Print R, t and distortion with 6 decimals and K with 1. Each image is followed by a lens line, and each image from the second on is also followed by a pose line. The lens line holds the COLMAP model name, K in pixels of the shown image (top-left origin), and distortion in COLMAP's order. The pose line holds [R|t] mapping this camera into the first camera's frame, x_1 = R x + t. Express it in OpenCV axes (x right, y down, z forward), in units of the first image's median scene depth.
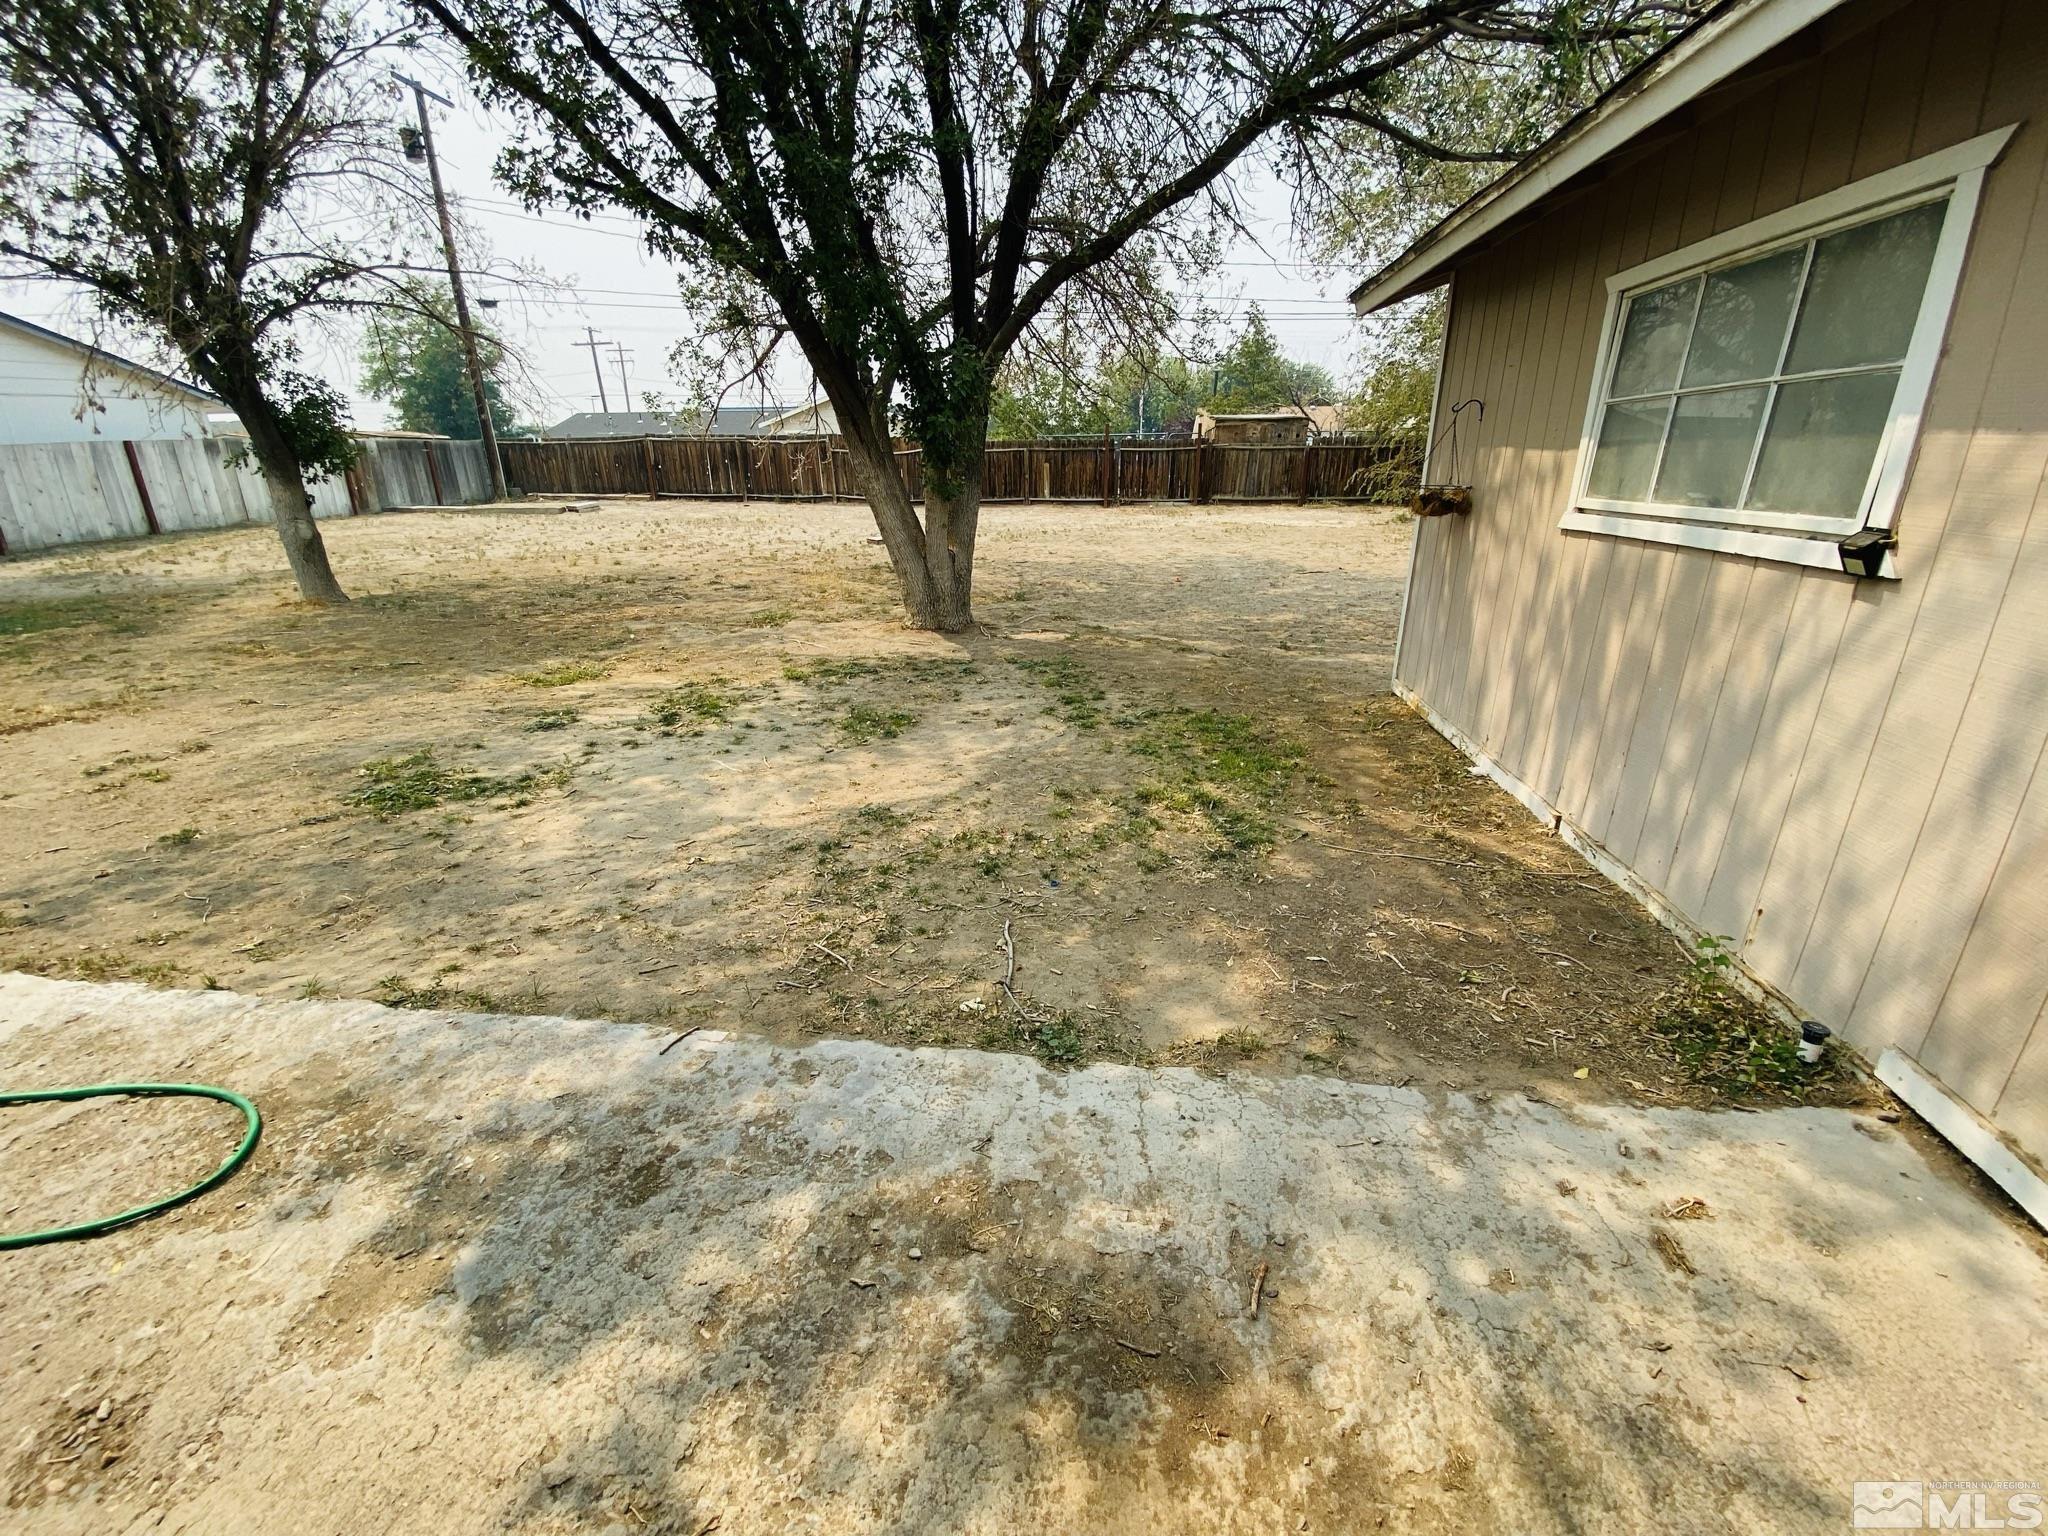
lens RADIAL K [[833.8, 0, 1029.1], [0, 833.8, 762.6], [0, 0, 1]] dist [0.035619, -0.029519]
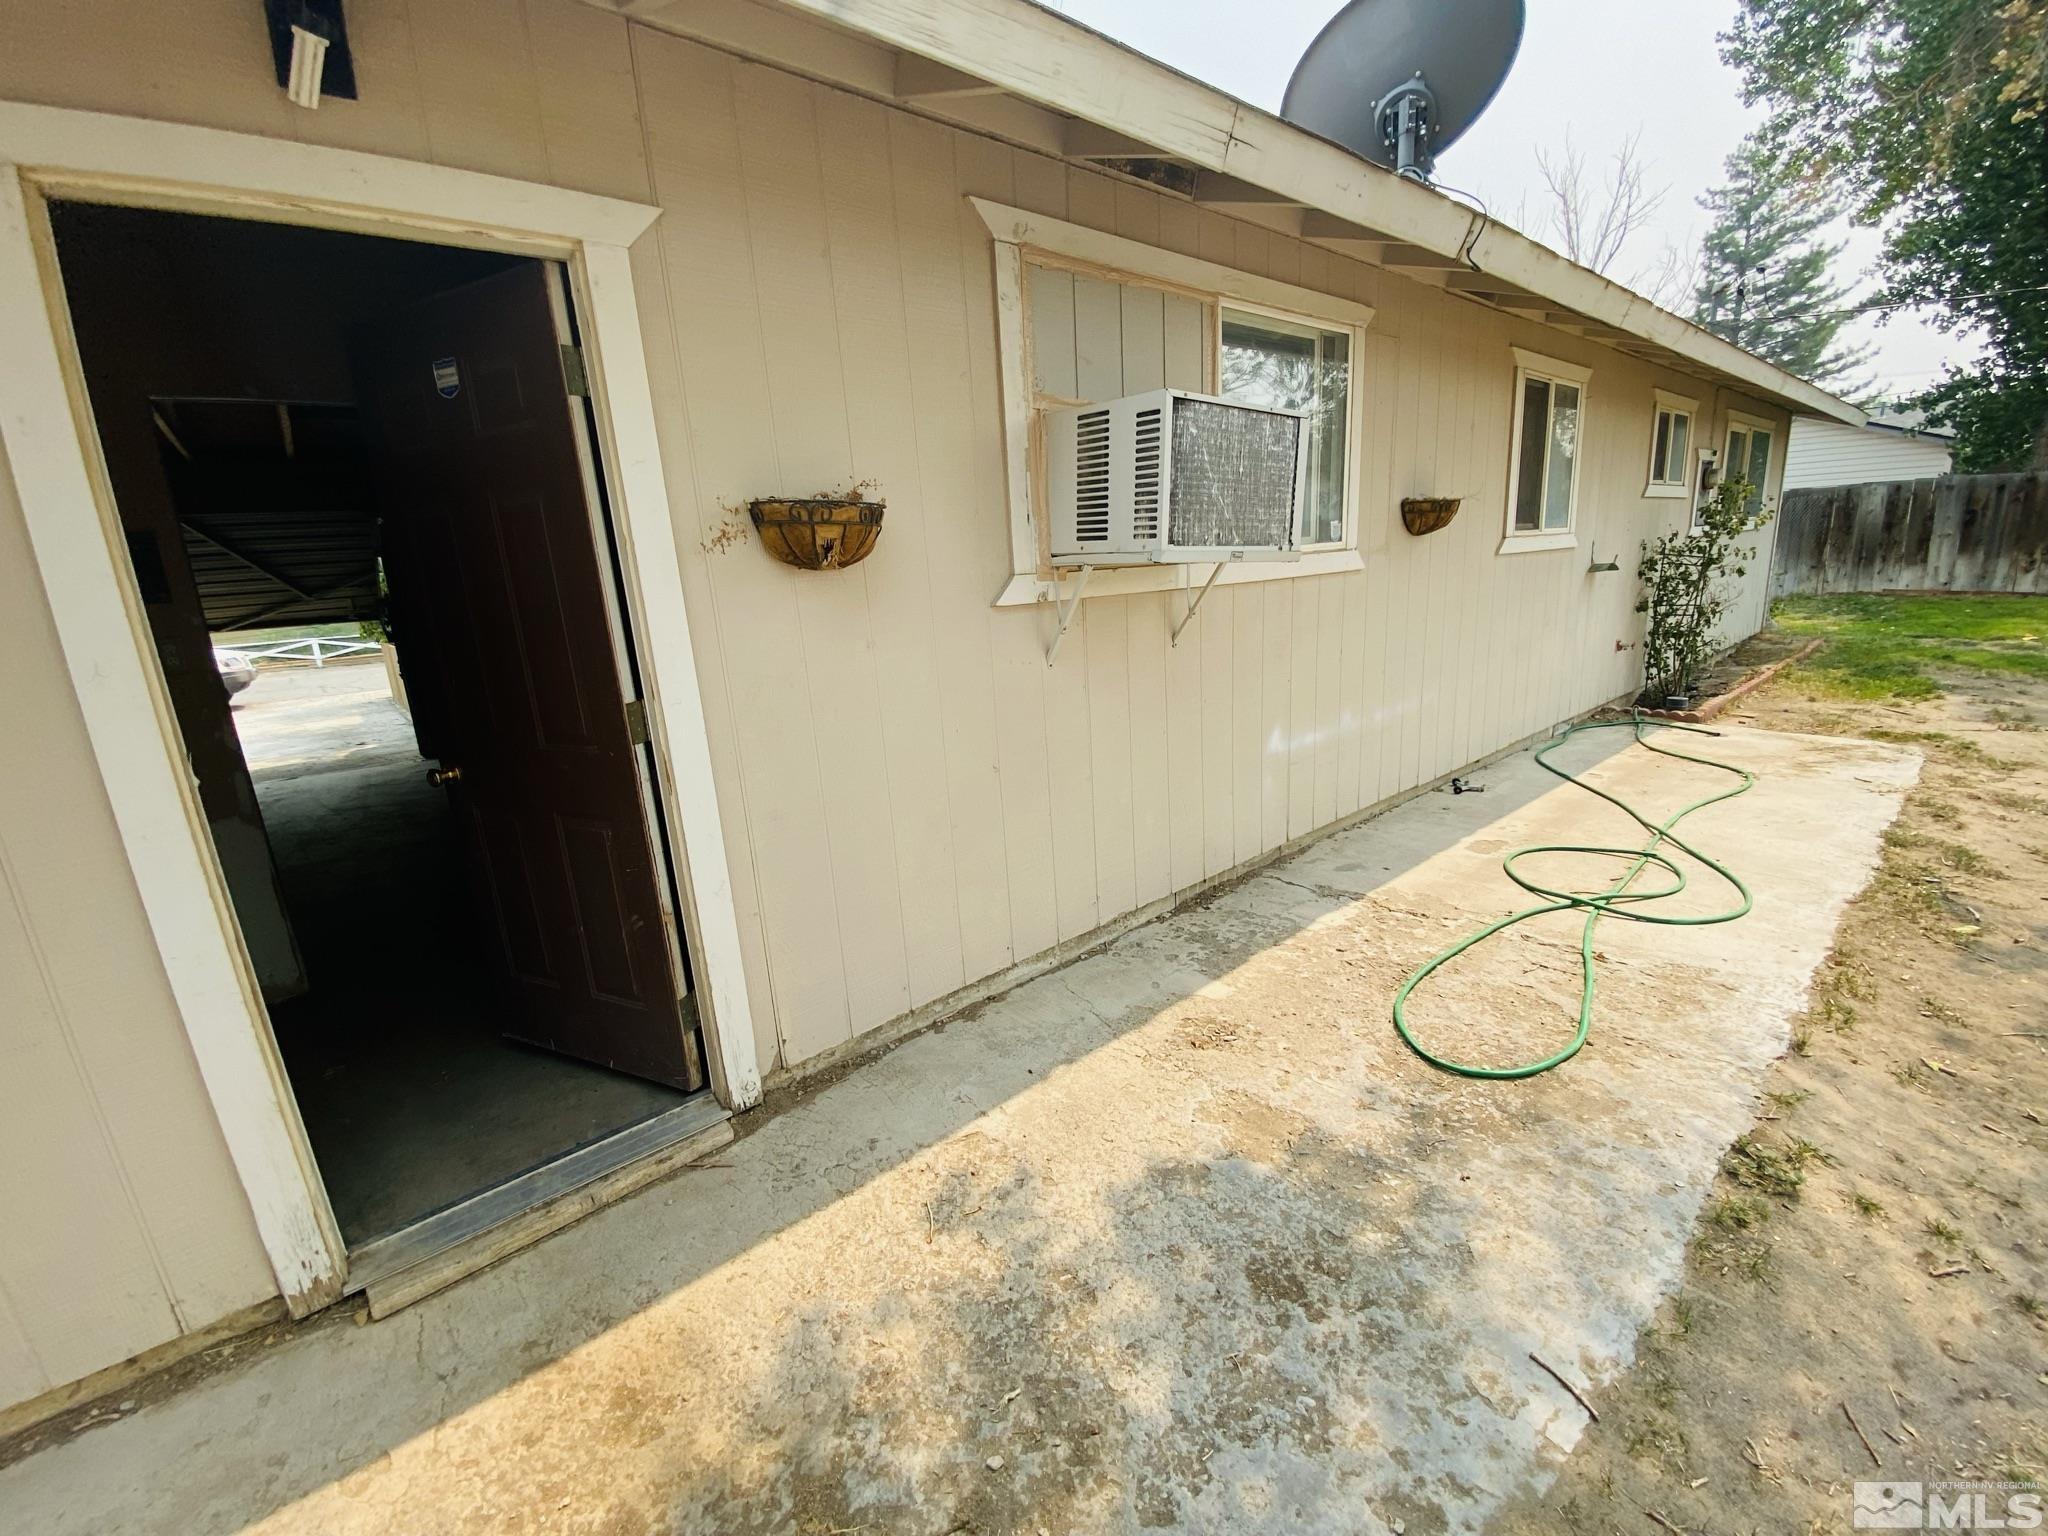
lens RADIAL K [[833.8, 0, 1029.1], [0, 833.8, 762.6], [0, 0, 1]] dist [0.035619, -0.029519]
pose [[-0.671767, 0.222507, -0.706555, 0.232511], [-0.185078, 0.873155, 0.450939, -0.339627], [0.717269, 0.433694, -0.545375, 0.982762]]
